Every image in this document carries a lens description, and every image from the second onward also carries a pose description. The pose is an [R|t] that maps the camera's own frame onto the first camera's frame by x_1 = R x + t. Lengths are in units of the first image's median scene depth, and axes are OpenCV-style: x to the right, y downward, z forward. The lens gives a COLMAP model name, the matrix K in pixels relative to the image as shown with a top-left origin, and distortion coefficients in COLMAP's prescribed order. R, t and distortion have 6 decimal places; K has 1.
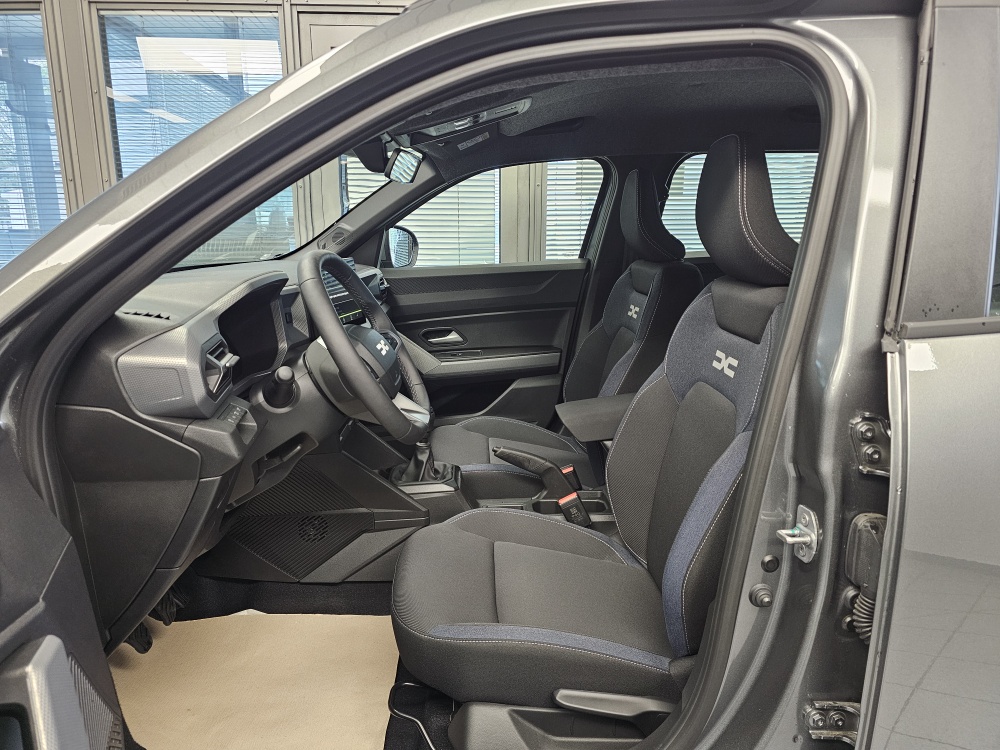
lens RADIAL K [[673.5, 0, 503.5], [0, 673.5, 368.3], [0, 0, 1]] dist [0.065534, -0.076455]
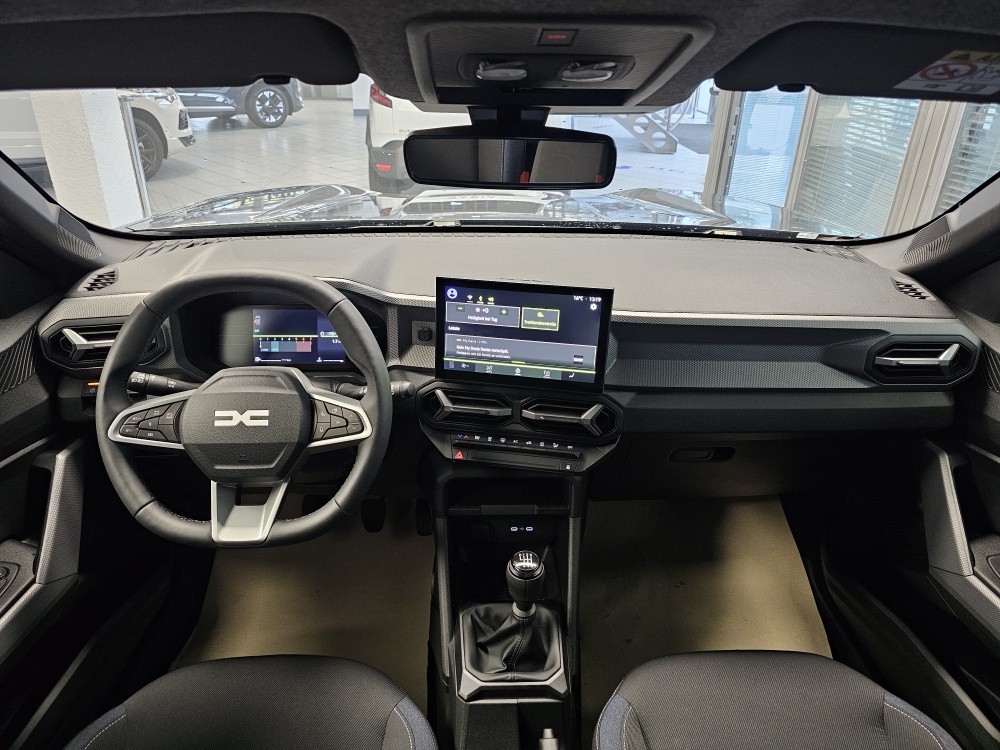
lens RADIAL K [[667.2, 0, 512.9], [0, 667.2, 368.4], [0, 0, 1]] dist [0.060272, -0.071124]
pose [[-0.004278, 0.444240, -0.895897, 0.424388], [-0.226426, 0.872207, 0.433574, -0.438326], [0.974019, 0.204709, 0.096856, 1.154547]]
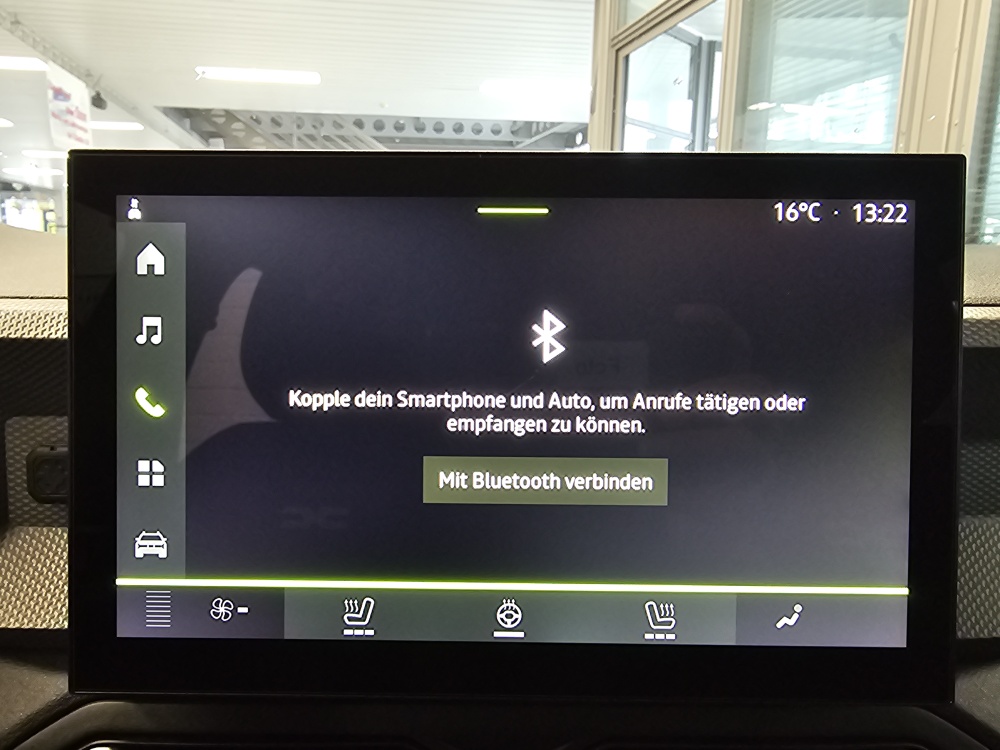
lens RADIAL K [[680.0, 0, 452.1], [0, 680.0, 373.8], [0, 0, 1]] dist [0.001379, -0.002119]
pose [[0.138022, 0.176811, -0.974519, -0.149781], [-0.207838, 0.967199, 0.146046, -0.164292], [0.968377, 0.182384, 0.170243, 1.188887]]
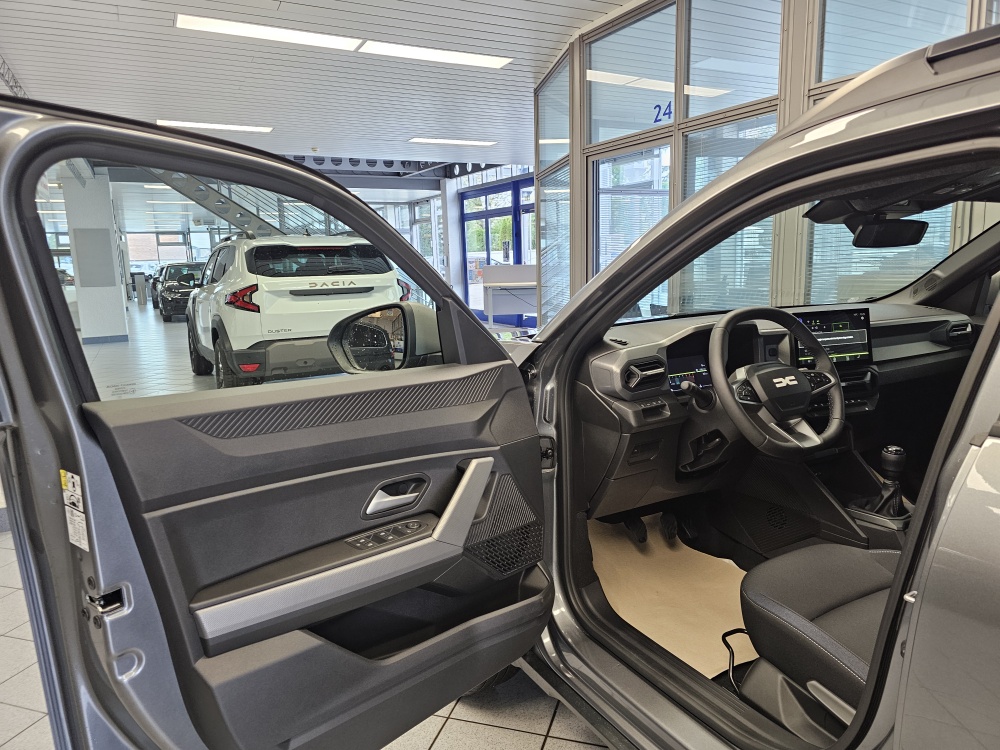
lens RADIAL K [[673.5, 0, 503.5], [0, 673.5, 368.3], [0, 0, 1]] dist [0.065534, -0.076455]
pose [[0.441179, 0.133114, -0.887492, 0.718393], [-0.153977, 0.985501, 0.071271, -0.064493], [0.884111, 0.105210, 0.455279, -0.082929]]
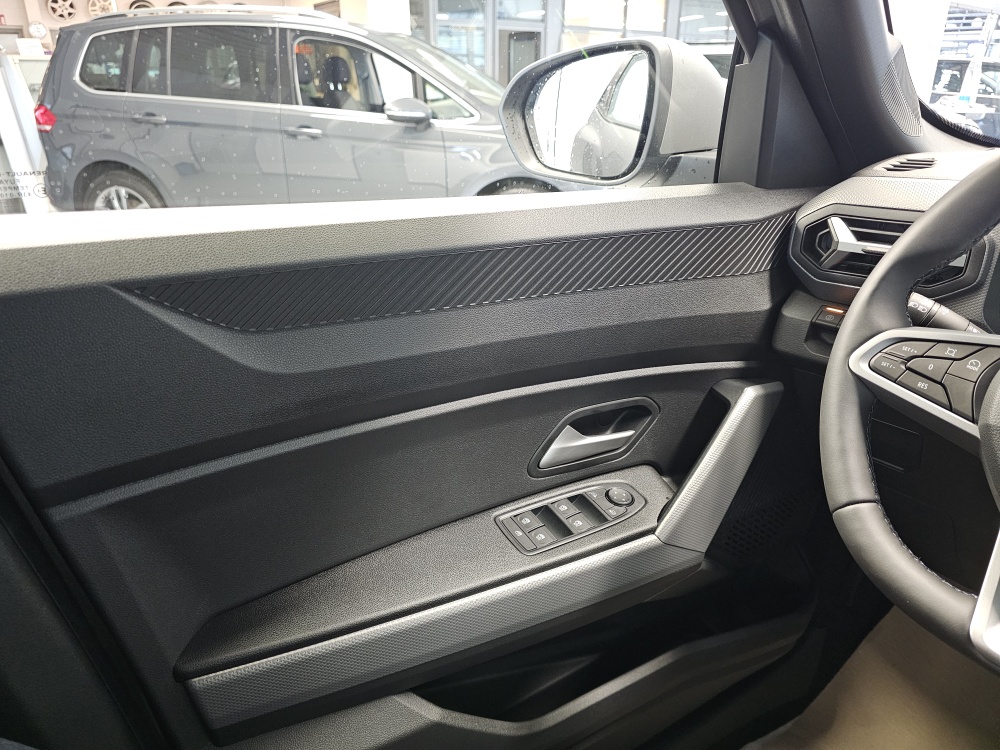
lens RADIAL K [[687.4, 0, 494.3], [0, 687.4, 365.0], [0, 0, 1]] dist [0.008014, 0.003475]
pose [[-0.845889, 0.194985, -0.496439, 0.214481], [-0.112580, 0.844535, 0.523532, -0.172361], [0.521342, 0.498739, -0.692432, 1.004868]]
